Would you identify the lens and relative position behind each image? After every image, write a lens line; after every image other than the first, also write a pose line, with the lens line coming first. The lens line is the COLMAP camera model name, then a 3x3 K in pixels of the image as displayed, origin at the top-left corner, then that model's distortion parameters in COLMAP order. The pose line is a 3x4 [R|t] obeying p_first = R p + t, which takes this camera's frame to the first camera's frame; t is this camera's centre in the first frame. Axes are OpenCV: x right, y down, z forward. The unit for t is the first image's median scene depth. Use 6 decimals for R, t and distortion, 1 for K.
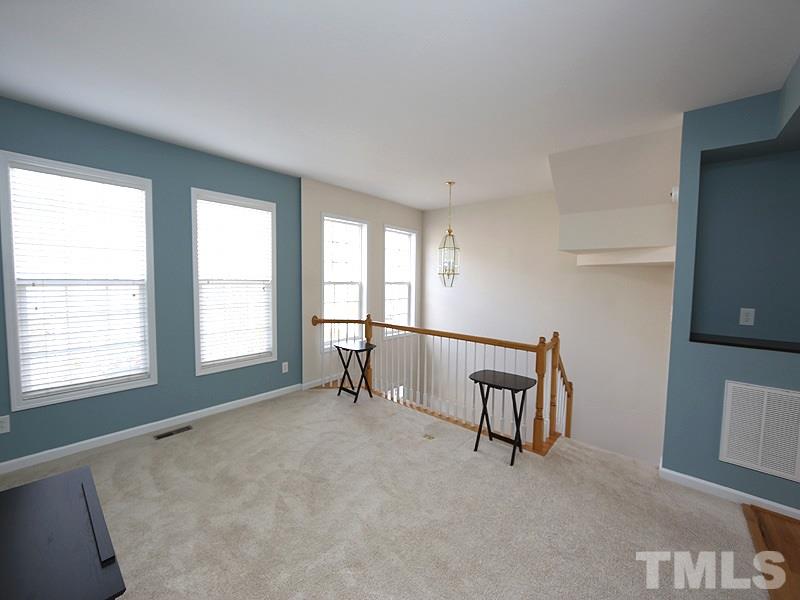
lens RADIAL K [[316.3, 0, 397.3], [0, 316.3, 288.6], [0, 0, 1]] dist [-0.008040, 0.000290]
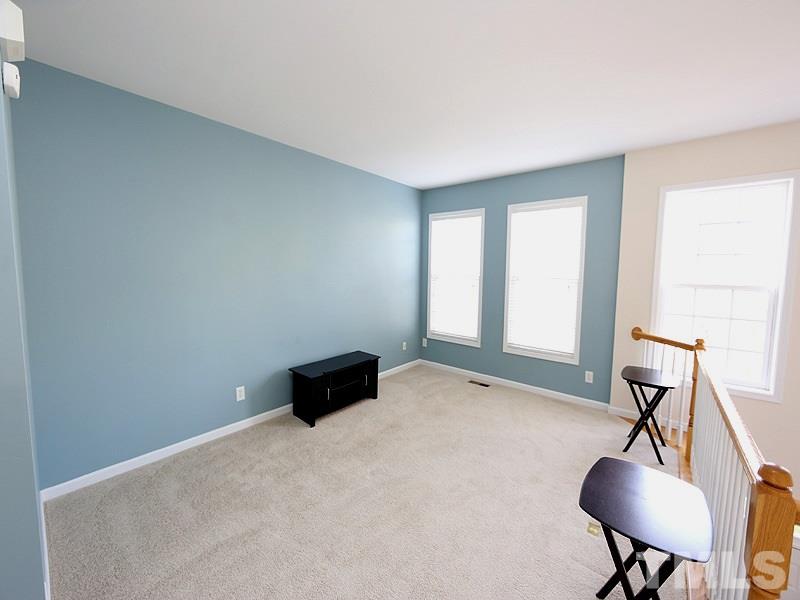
lens RADIAL K [[316.3, 0, 399.0], [0, 316.3, 297.8], [0, 0, 1]] dist [-0.008040, 0.000290]
pose [[0.033496, 0.073697, -0.996718, 0.614053], [-0.048387, 0.996228, 0.072035, -0.016768], [0.998267, 0.045816, 0.036935, 0.506596]]
